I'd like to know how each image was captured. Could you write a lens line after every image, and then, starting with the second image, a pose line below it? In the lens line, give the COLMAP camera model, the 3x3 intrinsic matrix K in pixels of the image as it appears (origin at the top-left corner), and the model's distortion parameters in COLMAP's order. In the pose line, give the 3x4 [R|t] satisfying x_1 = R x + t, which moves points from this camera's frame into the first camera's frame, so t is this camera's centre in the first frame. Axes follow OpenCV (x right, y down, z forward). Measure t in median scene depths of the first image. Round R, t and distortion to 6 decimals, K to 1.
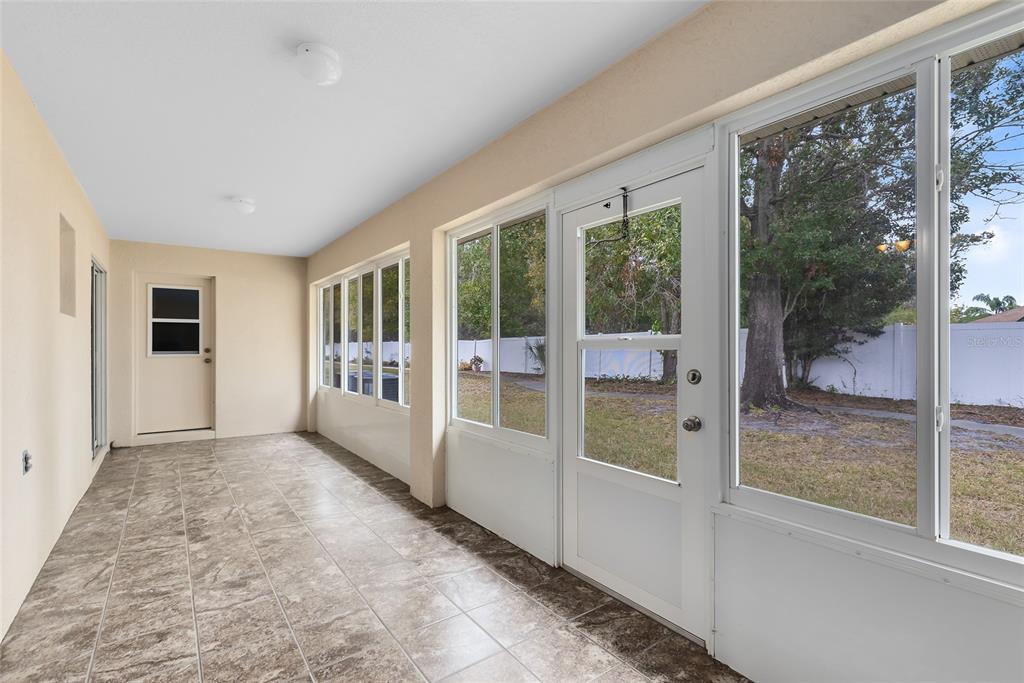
lens RADIAL K [[470.8, 0, 513.7], [0, 470.8, 345.5], [0, 0, 1]] dist [-0.000645, 0.000190]
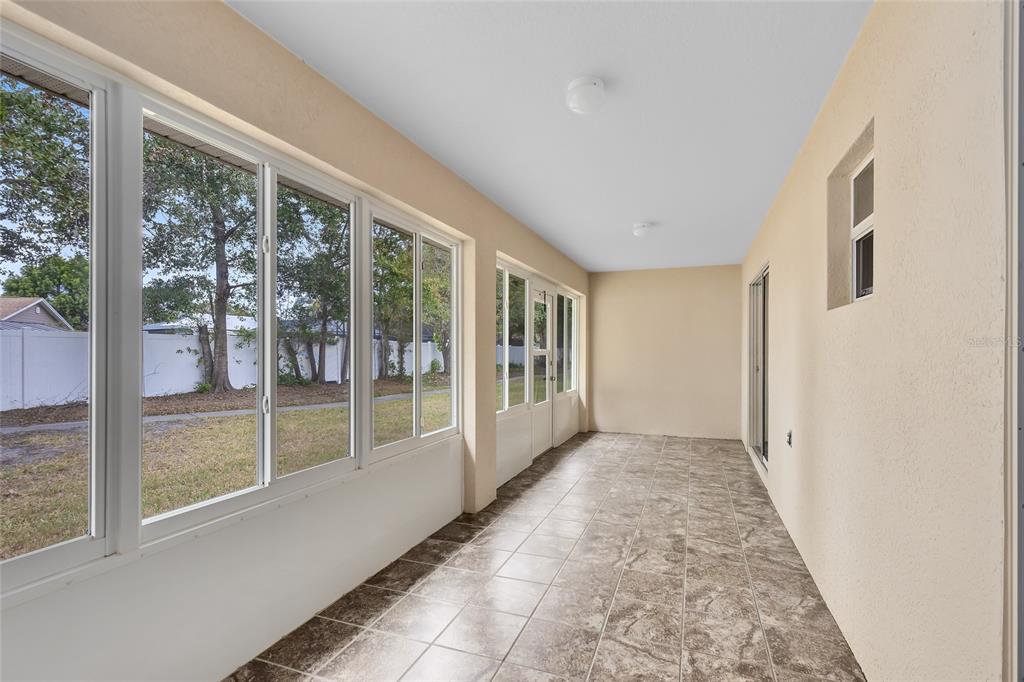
lens RADIAL K [[470.8, 0, 515.7], [0, 470.8, 347.3], [0, 0, 1]] dist [-0.000645, 0.000190]
pose [[-0.541775, 0.006117, 0.840502, -1.393089], [-0.002117, 0.999960, -0.008642, -0.005429], [-0.840521, -0.006461, -0.541740, 1.918606]]
